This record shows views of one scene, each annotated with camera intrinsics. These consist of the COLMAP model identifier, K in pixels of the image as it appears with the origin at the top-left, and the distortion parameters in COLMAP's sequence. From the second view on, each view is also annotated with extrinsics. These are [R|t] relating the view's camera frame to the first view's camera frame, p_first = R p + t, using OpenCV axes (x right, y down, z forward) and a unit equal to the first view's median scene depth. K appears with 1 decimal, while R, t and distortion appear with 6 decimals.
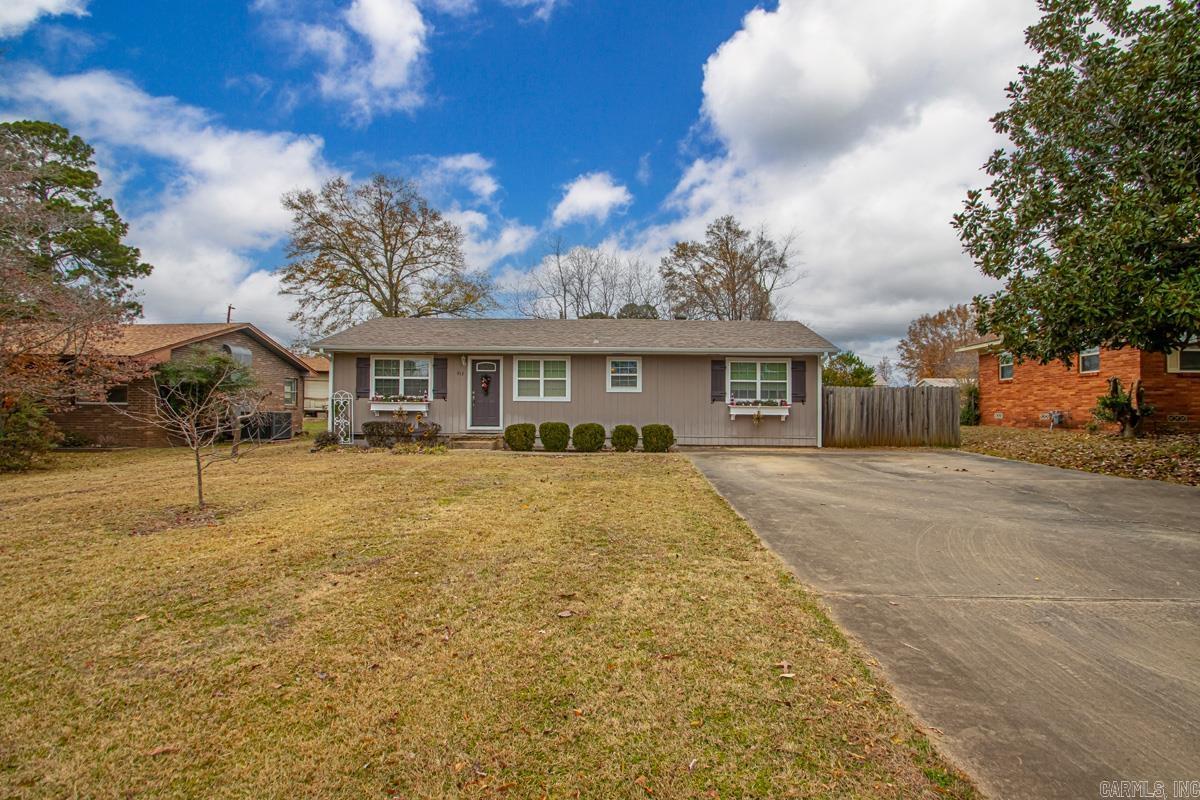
lens RADIAL K [[572.9, 0, 598.6], [0, 572.9, 411.0], [0, 0, 1]] dist [-0.001091, -0.000666]
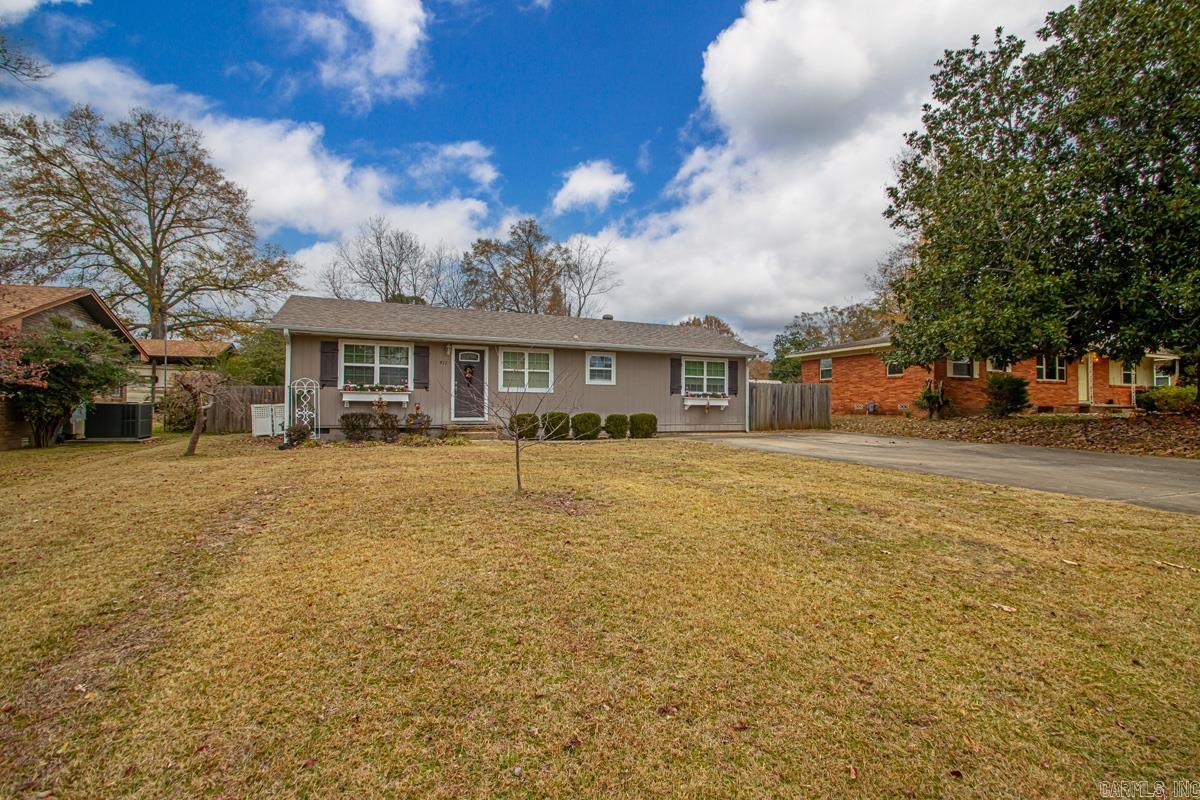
lens RADIAL K [[572.9, 0, 598.6], [0, 572.9, 411.0], [0, 0, 1]] dist [-0.001091, -0.000666]
pose [[0.904745, -0.005293, 0.425920, -0.417839], [0.003725, 0.999983, 0.004516, 0.012047], [-0.425936, -0.002499, 0.904750, 0.025965]]
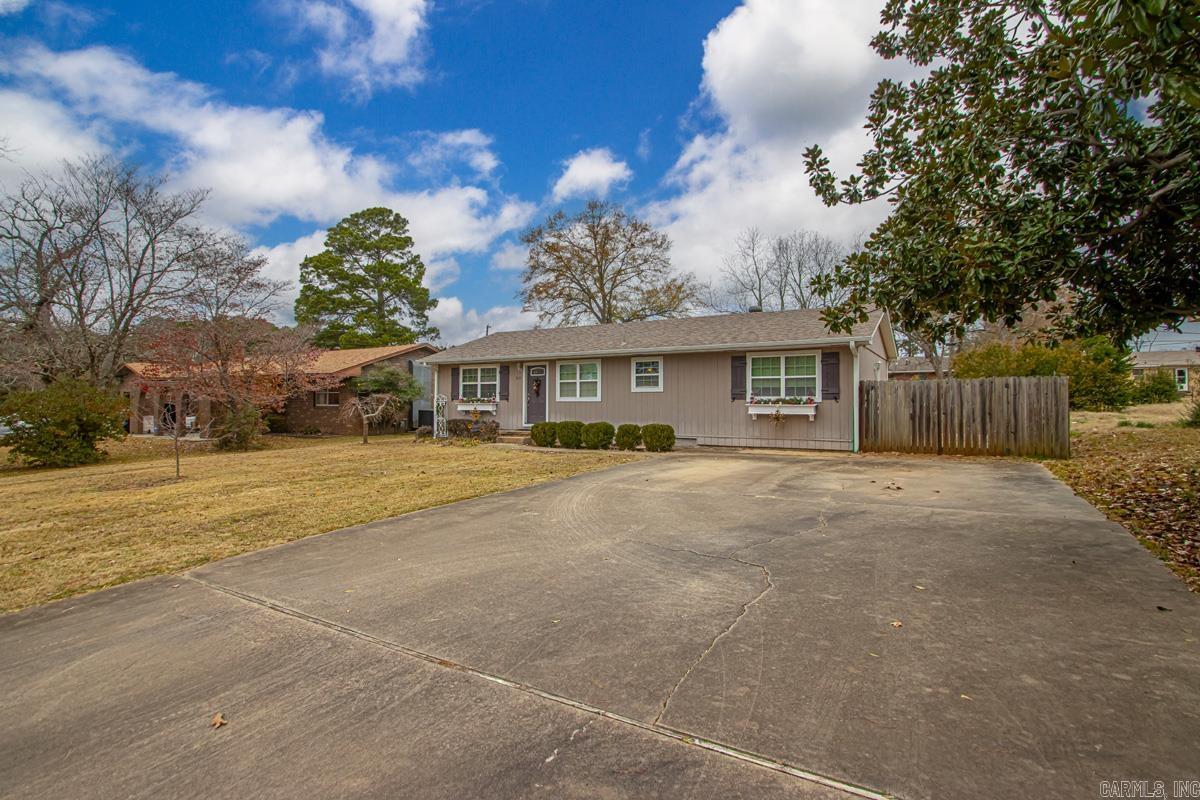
lens RADIAL K [[558.5, 0, 595.9], [0, 558.5, 386.5], [0, 0, 1]] dist [0.021983, -0.018599]
pose [[0.877741, -0.022964, -0.478586, 0.437499], [0.006939, 0.999355, -0.035225, -0.007769], [0.479086, 0.027598, 0.877334, 0.089332]]
